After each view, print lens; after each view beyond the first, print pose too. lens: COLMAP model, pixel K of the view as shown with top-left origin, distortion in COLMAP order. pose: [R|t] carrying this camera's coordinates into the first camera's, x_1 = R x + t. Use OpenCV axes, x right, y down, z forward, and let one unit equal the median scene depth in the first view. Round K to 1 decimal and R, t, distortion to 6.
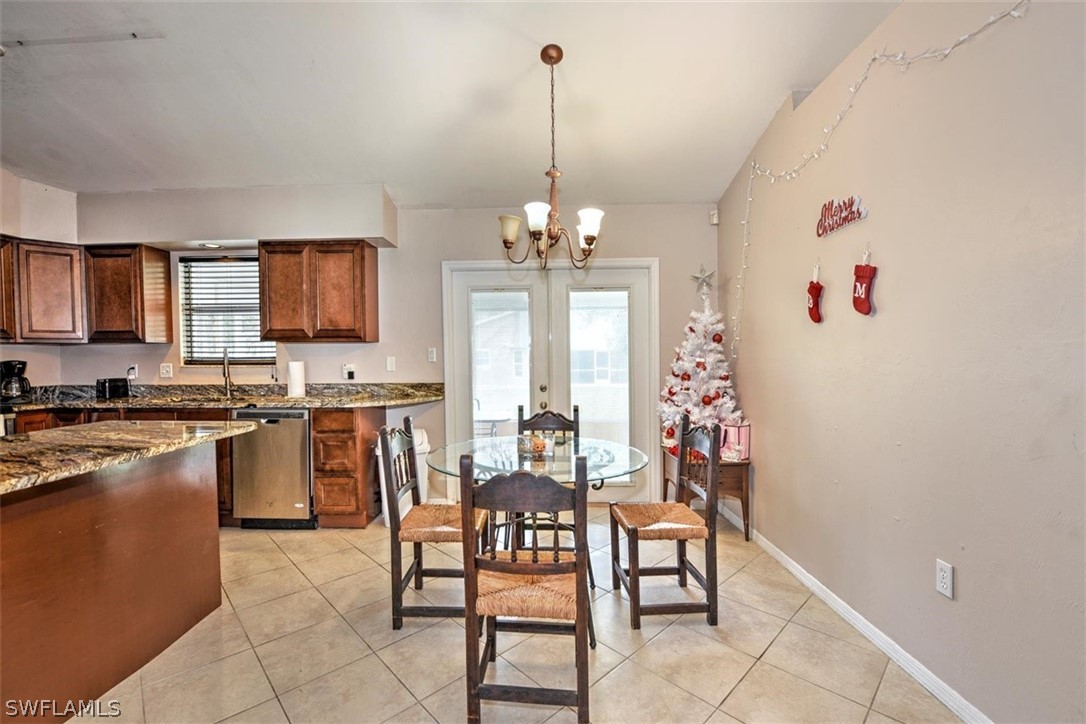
lens RADIAL K [[418.4, 0, 513.3], [0, 418.4, 357.0], [0, 0, 1]] dist [-0.012282, -0.001387]
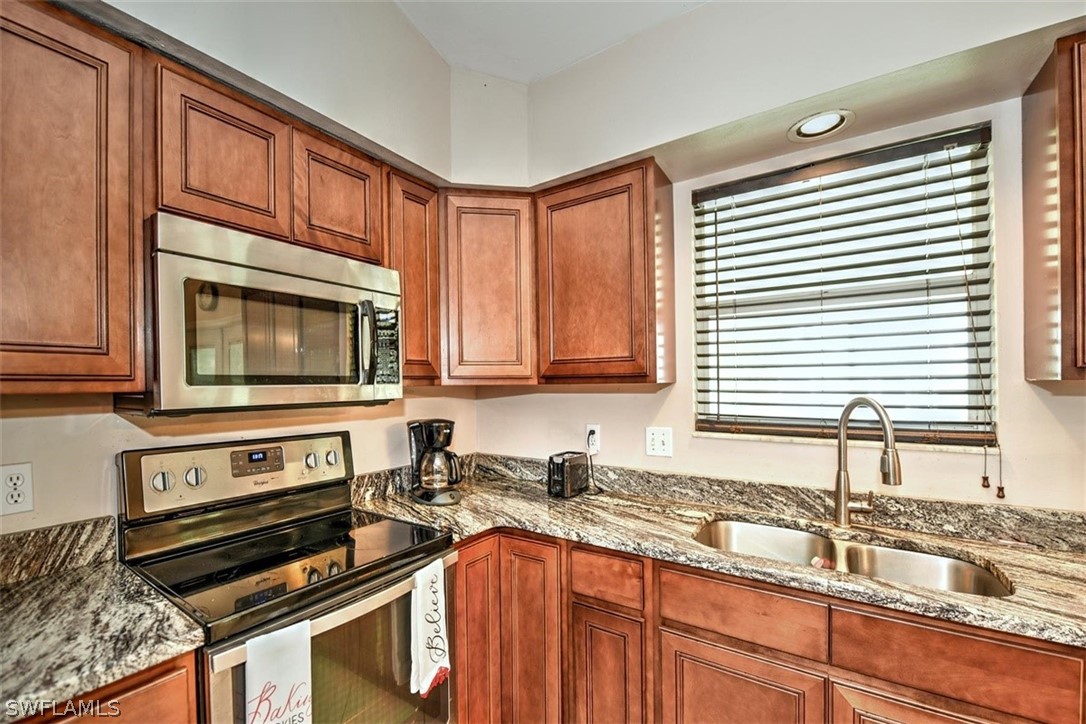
lens RADIAL K [[495.6, 0, 541.9], [0, 495.6, 381.3], [0, 0, 1]] dist [-0.009606, -0.003845]
pose [[0.838116, -0.006601, -0.545452, -0.720711], [-0.004068, 0.999823, -0.018349, -0.027875], [0.545477, 0.017598, 0.837941, 0.510492]]
